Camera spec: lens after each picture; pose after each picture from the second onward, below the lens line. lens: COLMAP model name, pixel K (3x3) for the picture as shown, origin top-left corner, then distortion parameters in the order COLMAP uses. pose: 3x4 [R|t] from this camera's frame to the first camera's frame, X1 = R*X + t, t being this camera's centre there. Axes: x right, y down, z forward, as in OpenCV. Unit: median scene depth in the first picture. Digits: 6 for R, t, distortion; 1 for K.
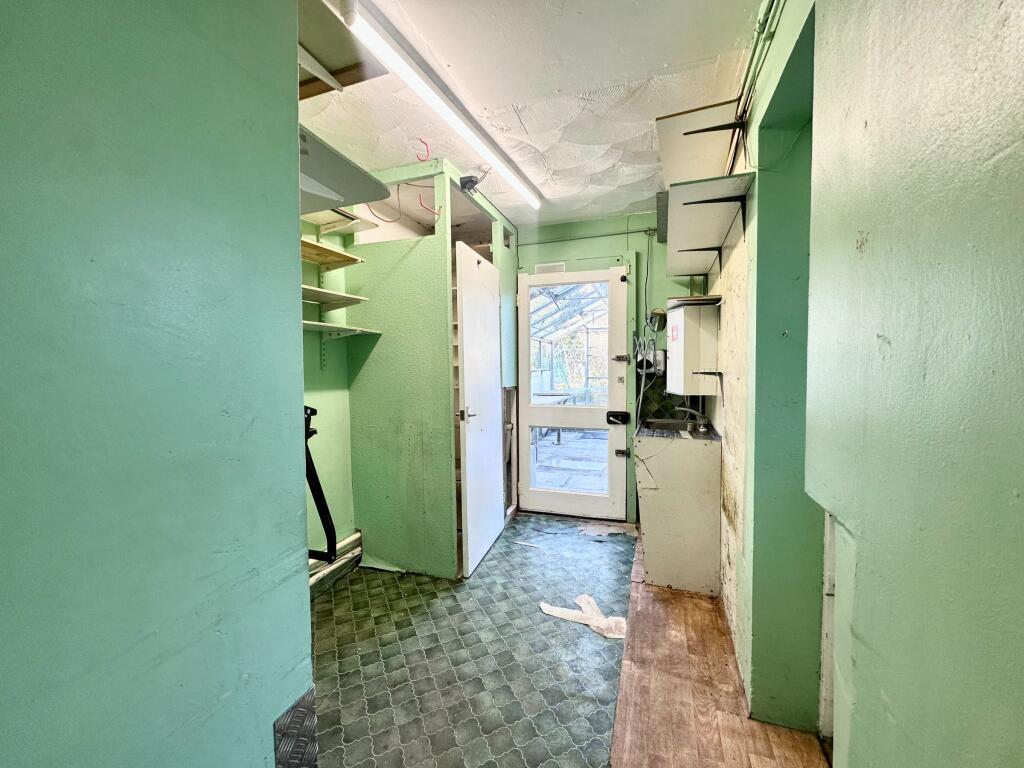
lens RADIAL K [[411.6, 0, 513.3], [0, 411.6, 384.6], [0, 0, 1]] dist [-0.004114, 0.000604]
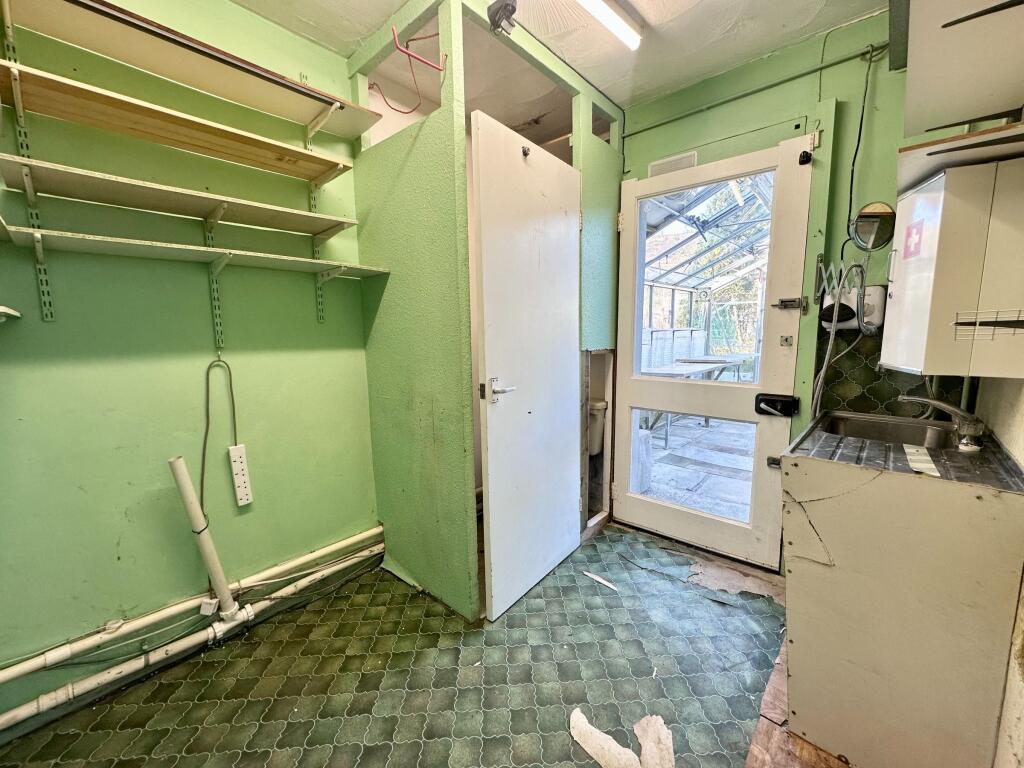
lens RADIAL K [[411.6, 0, 510.5], [0, 411.6, 383.7], [0, 0, 1]] dist [-0.004114, 0.000604]
pose [[0.921748, 0.051292, -0.384381, 0.153789], [-0.016780, 0.995561, 0.092610, 0.000844], [0.387425, -0.078913, 0.918518, 0.370782]]
